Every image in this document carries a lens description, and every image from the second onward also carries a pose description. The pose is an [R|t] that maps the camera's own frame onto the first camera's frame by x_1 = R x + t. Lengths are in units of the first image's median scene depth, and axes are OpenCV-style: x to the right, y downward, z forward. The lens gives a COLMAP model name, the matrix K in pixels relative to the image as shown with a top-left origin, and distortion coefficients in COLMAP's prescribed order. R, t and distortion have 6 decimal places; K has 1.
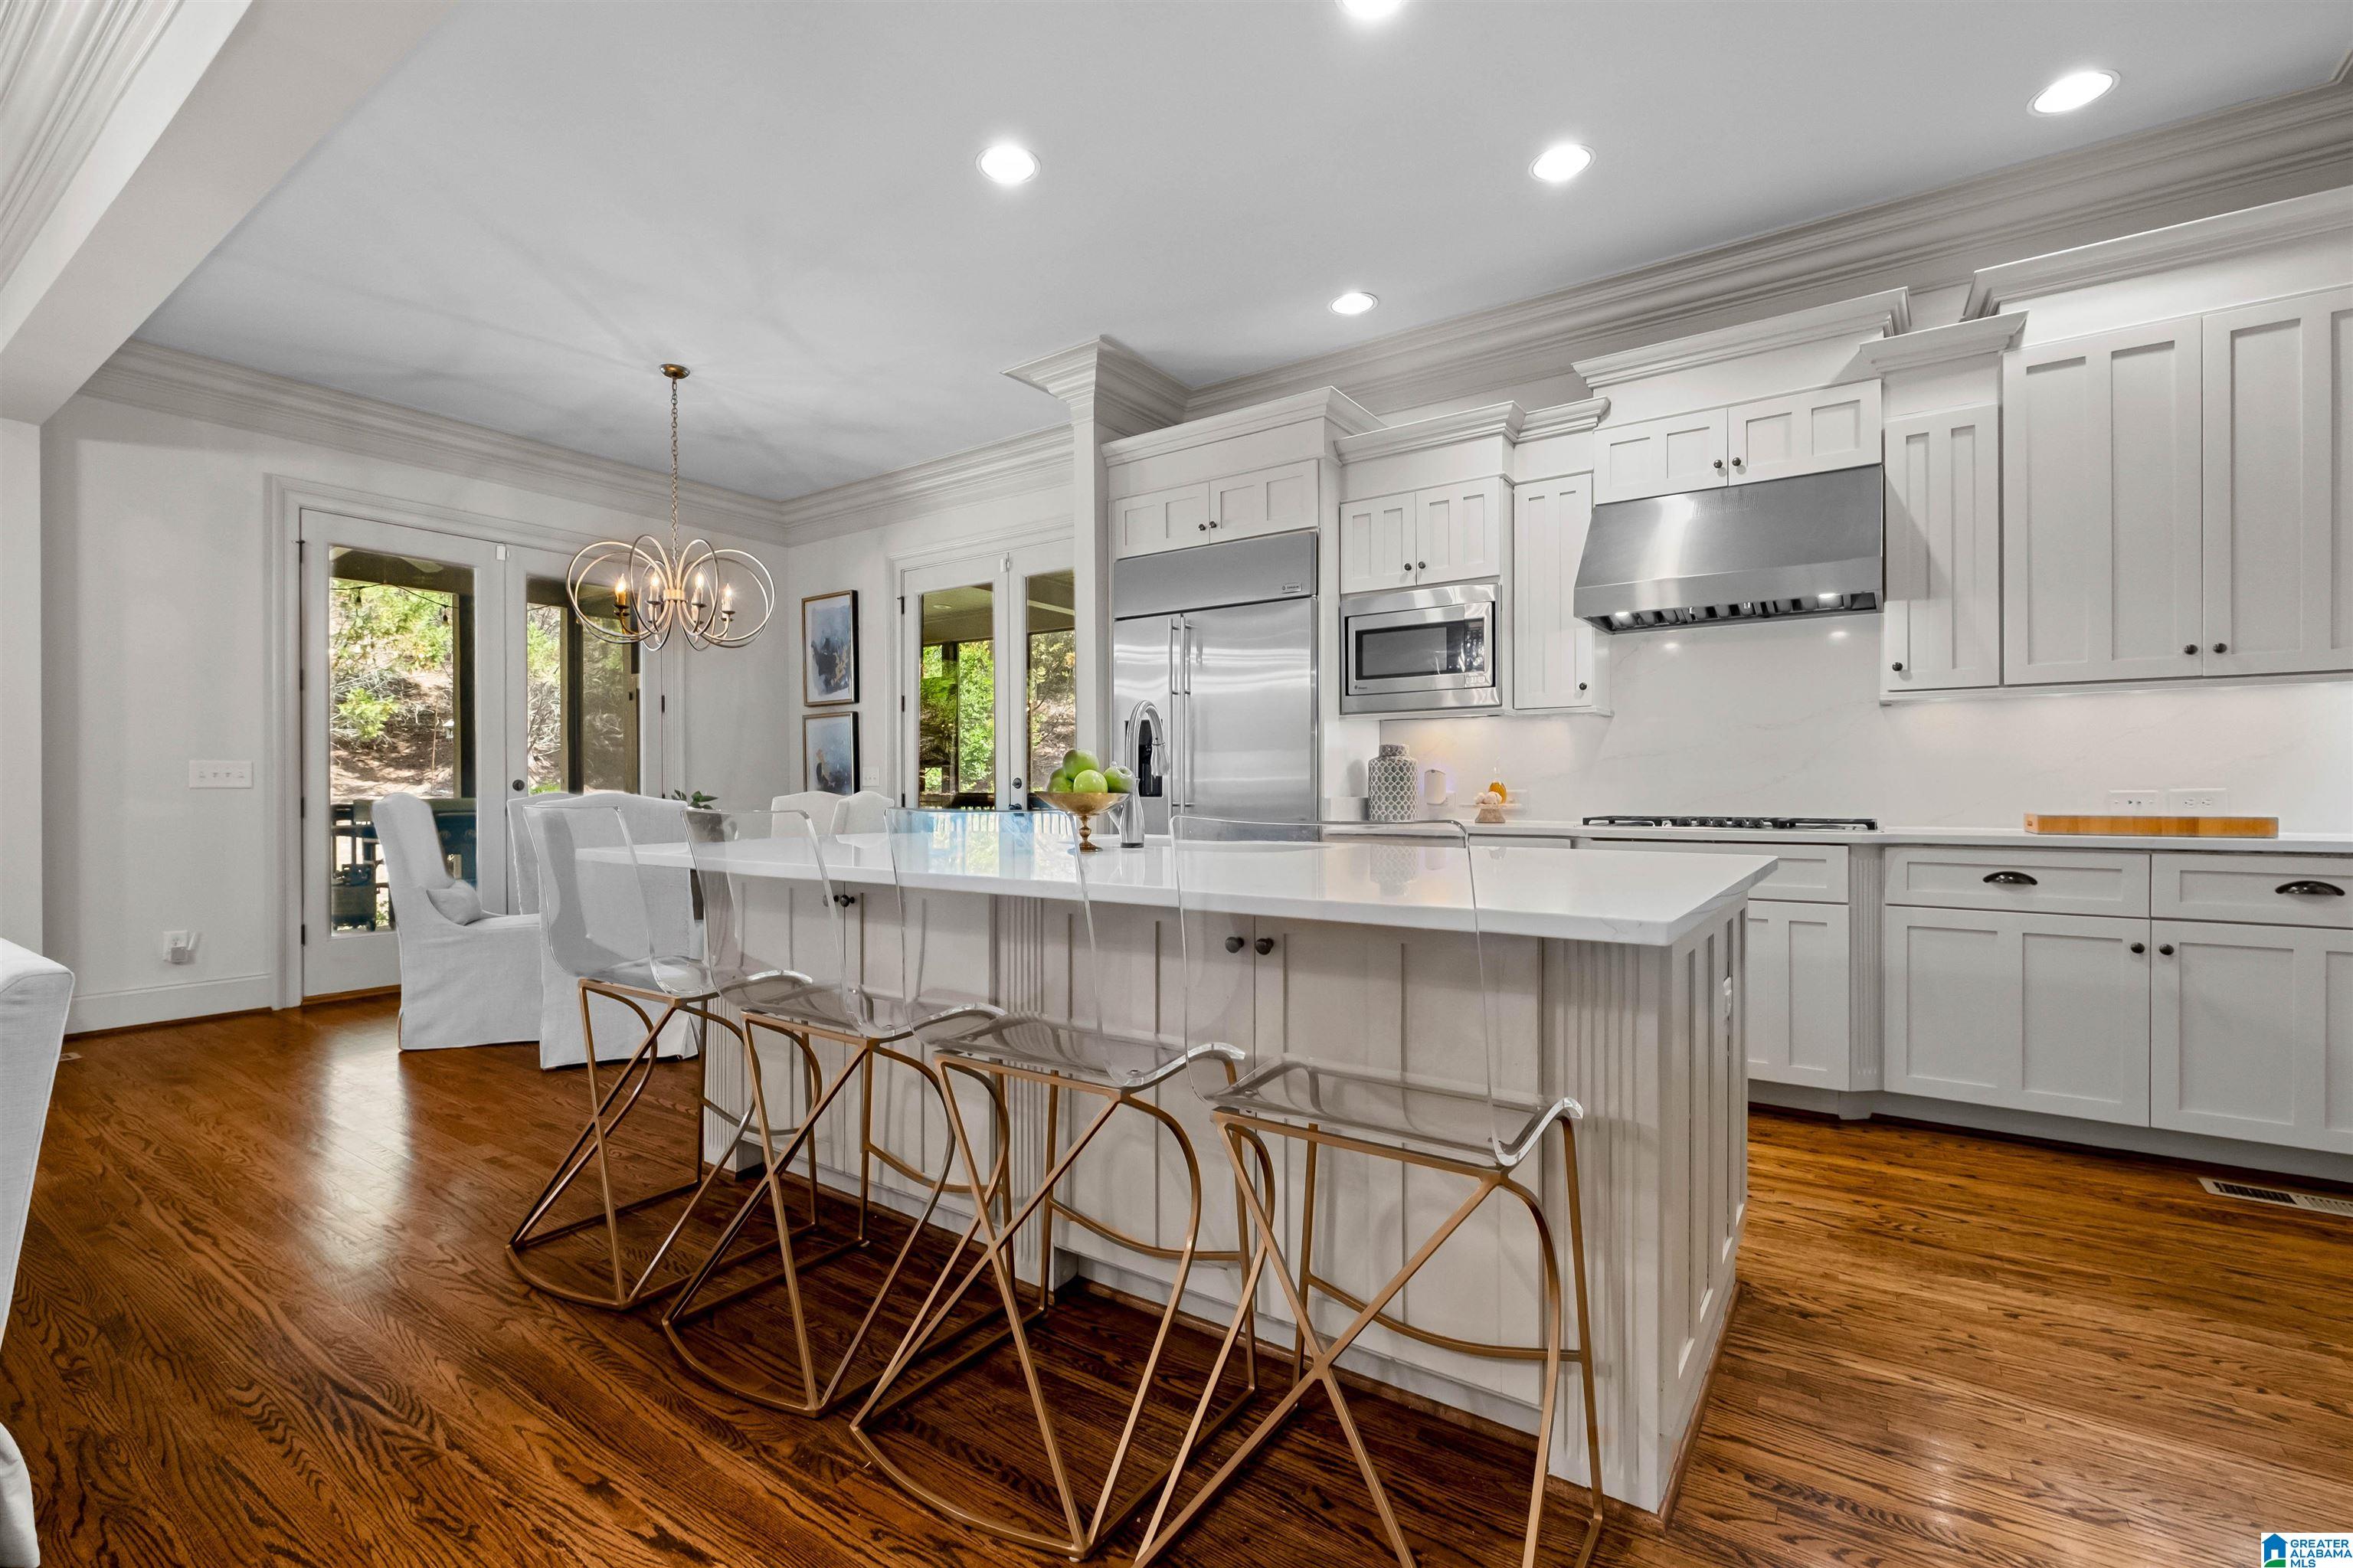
lens RADIAL K [[1034.0, 0, 1174.2], [0, 1034.0, 786.3], [0, 0, 1]] dist [-0.004813, -0.000214]
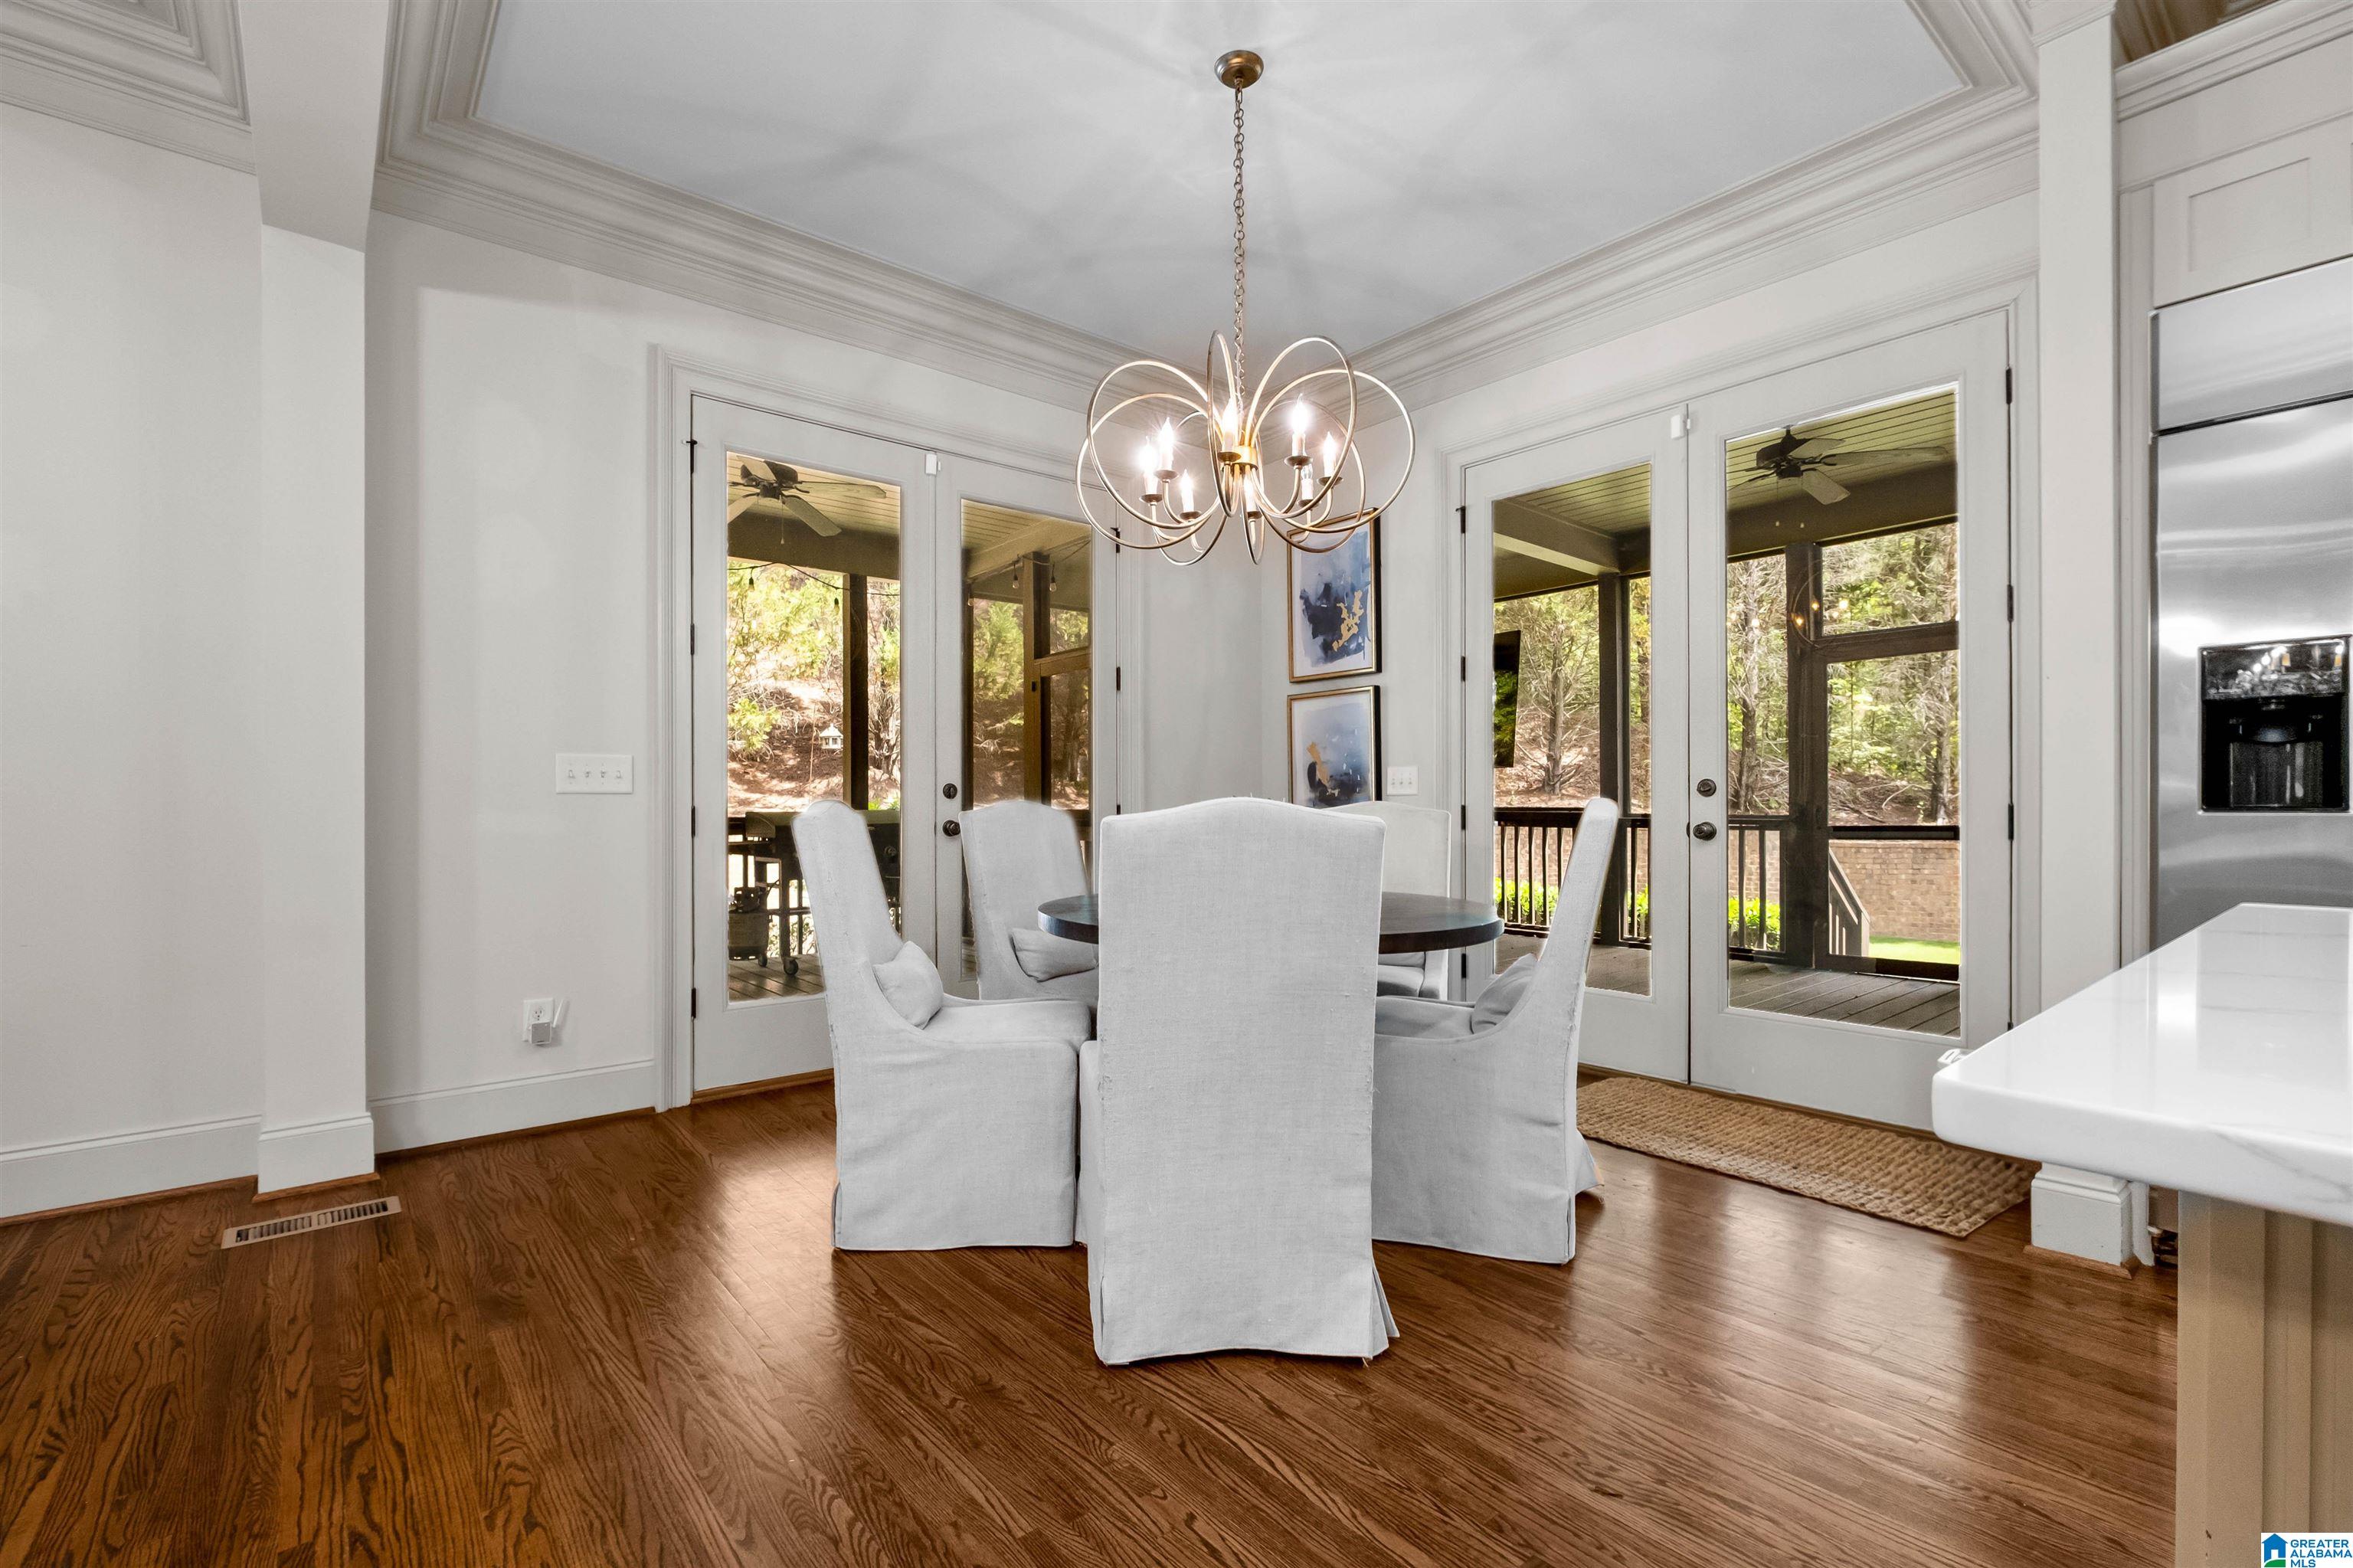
lens RADIAL K [[1034.0, 0, 1175.2], [0, 1034.0, 797.0], [0, 0, 1]] dist [-0.004813, -0.000214]
pose [[0.963930, -0.001174, -0.266153, -0.269805], [-0.000353, 0.999984, -0.005690, 0.005981], [0.266155, 0.005579, 0.963914, 0.322296]]
